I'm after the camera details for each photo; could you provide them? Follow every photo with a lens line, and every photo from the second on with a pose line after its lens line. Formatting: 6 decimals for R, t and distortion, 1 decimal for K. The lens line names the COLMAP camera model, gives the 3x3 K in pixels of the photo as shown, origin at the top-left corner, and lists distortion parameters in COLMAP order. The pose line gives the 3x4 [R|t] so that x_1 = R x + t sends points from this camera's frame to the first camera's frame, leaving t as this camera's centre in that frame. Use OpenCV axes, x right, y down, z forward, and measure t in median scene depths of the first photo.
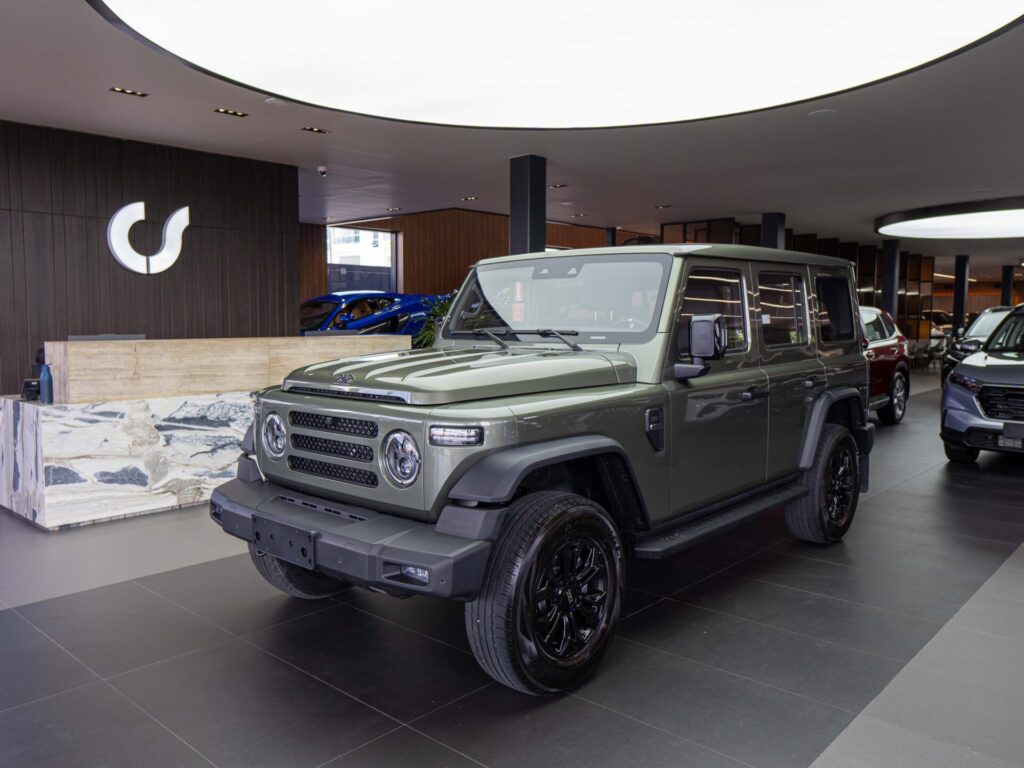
lens RADIAL K [[798.2, 0, 513.7], [0, 798.2, 376.1], [0, 0, 1]] dist [0.006165, -0.005958]
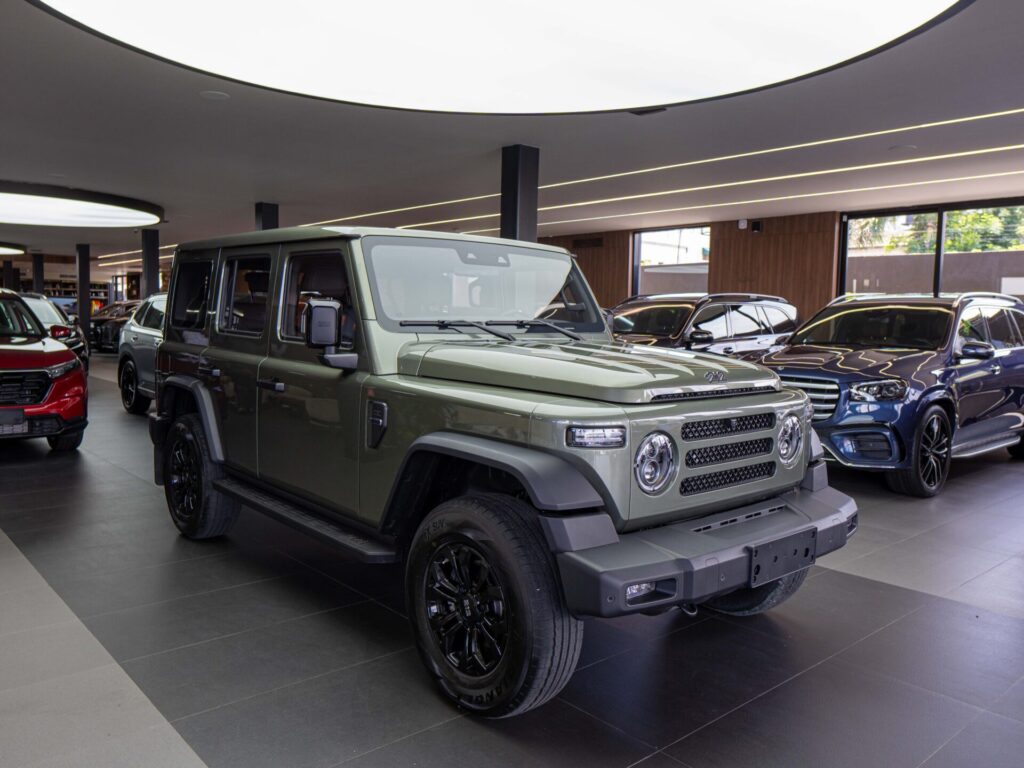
lens RADIAL K [[798.2, 0, 504.0], [0, 798.2, 380.1], [0, 0, 1]] dist [0.006165, -0.005958]
pose [[0.103838, -0.073656, 0.991863, -1.144226], [0.051175, 0.996329, 0.068630, -0.067135], [-0.993277, 0.043632, 0.107226, 1.148374]]
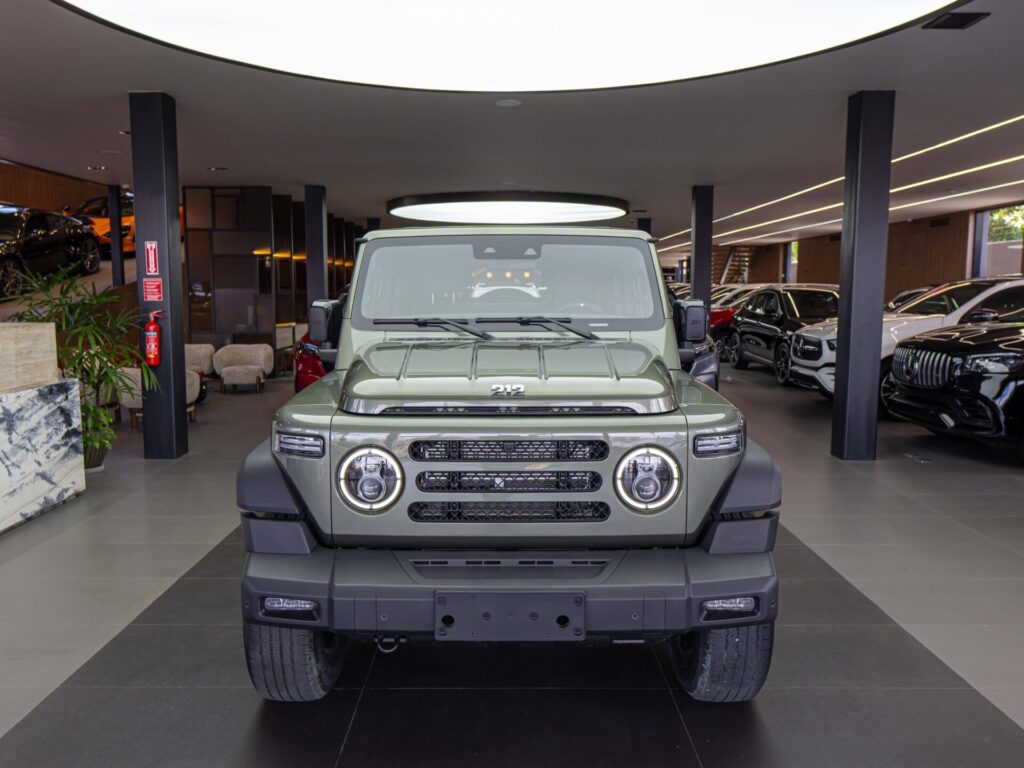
lens RADIAL K [[798.2, 0, 505.0], [0, 798.2, 393.3], [0, 0, 1]] dist [0.006165, -0.005958]
pose [[0.729597, -0.084857, 0.678592, -0.737695], [0.046282, 0.996124, 0.074804, -0.051251], [-0.682310, -0.023171, 0.730696, 0.448709]]
